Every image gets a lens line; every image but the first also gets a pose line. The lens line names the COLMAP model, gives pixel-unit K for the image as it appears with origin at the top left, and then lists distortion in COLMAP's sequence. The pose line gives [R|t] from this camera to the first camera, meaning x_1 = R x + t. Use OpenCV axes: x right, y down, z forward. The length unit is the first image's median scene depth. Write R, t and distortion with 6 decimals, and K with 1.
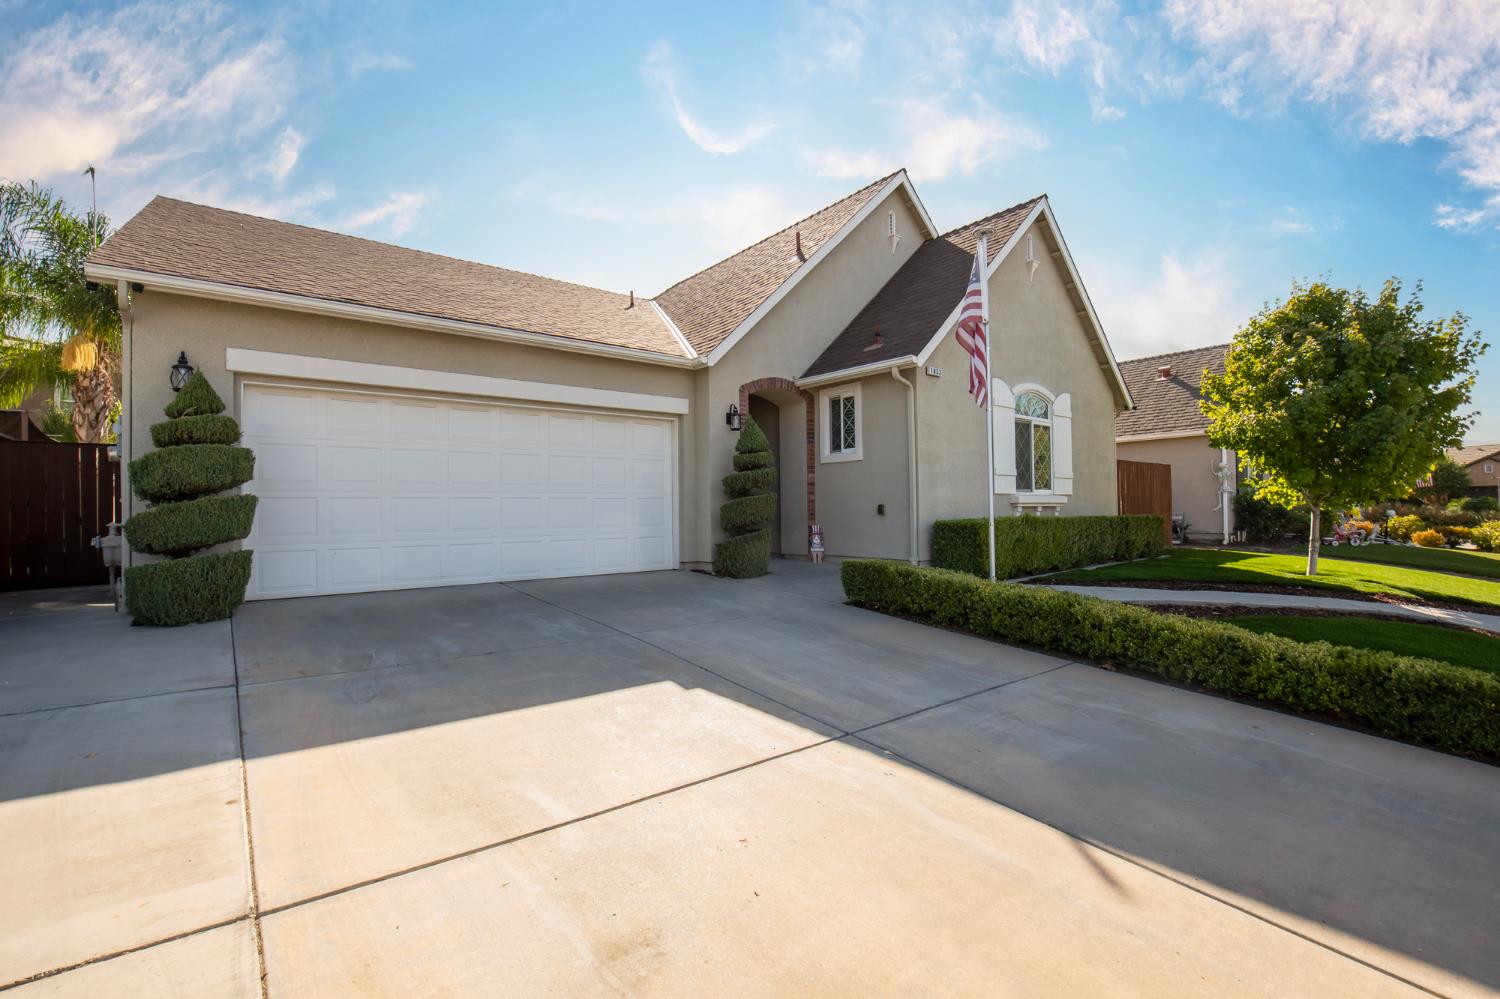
lens RADIAL K [[637.3, 0, 760.0], [0, 637.3, 503.2], [0, 0, 1]] dist [-0.001827, -0.000173]
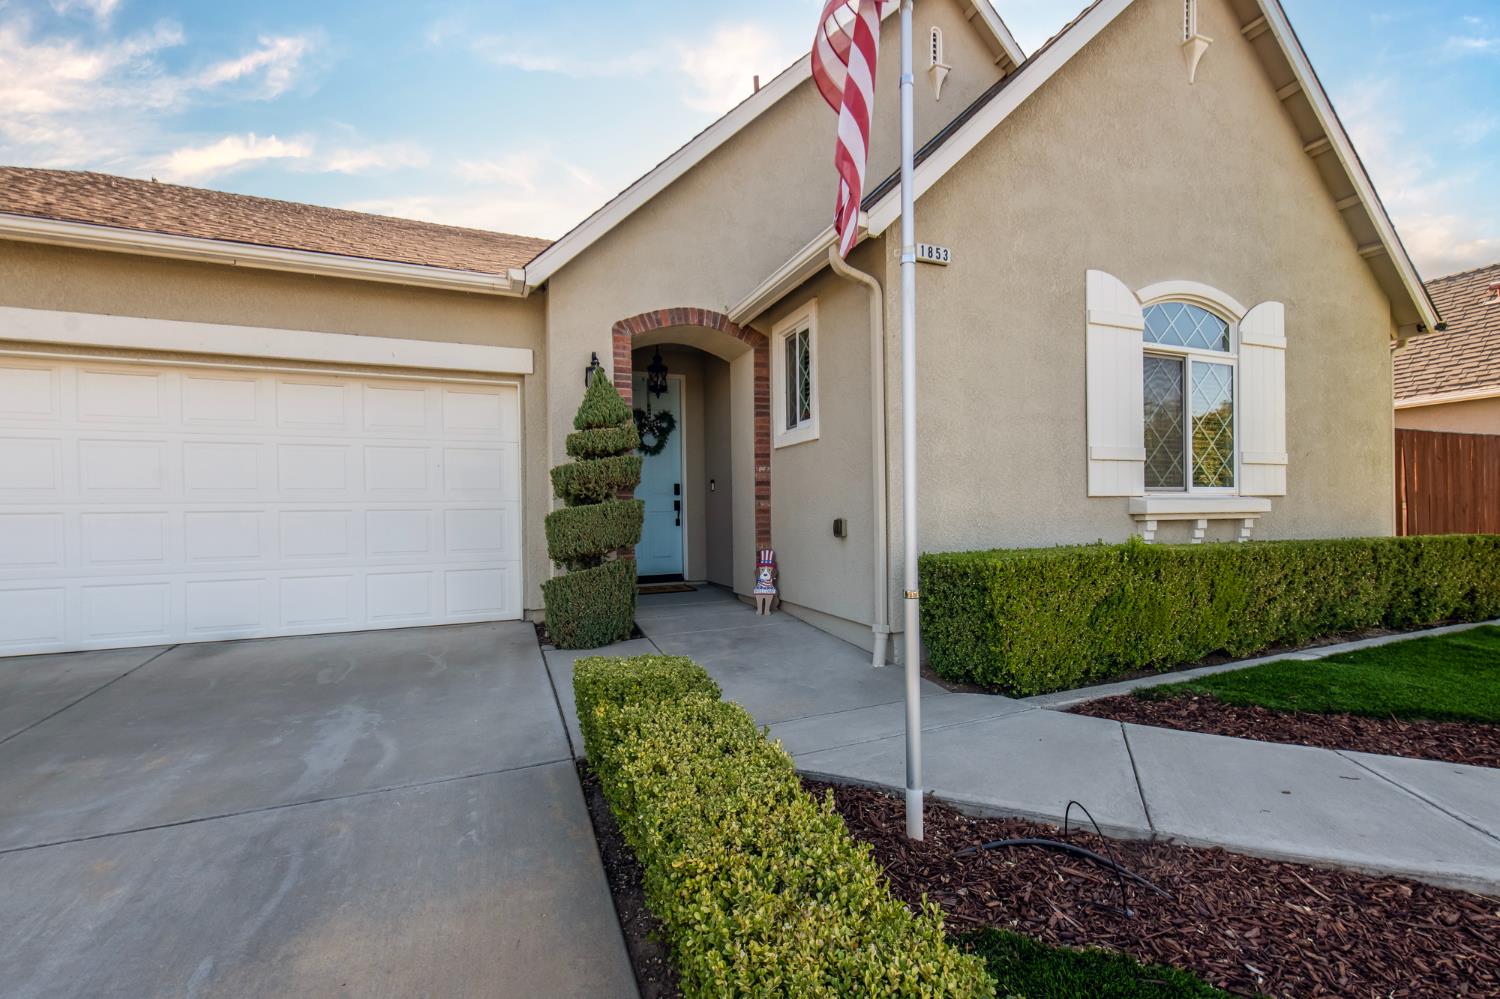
lens RADIAL K [[625.2, 0, 756.6], [0, 625.2, 518.5], [0, 0, 1]] dist [0.014061, -0.000486]
pose [[0.960083, 0.001793, -0.279709, 0.242612], [0.004870, 0.999721, 0.023123, -0.009708], [0.279672, -0.023562, 0.959806, 0.421072]]
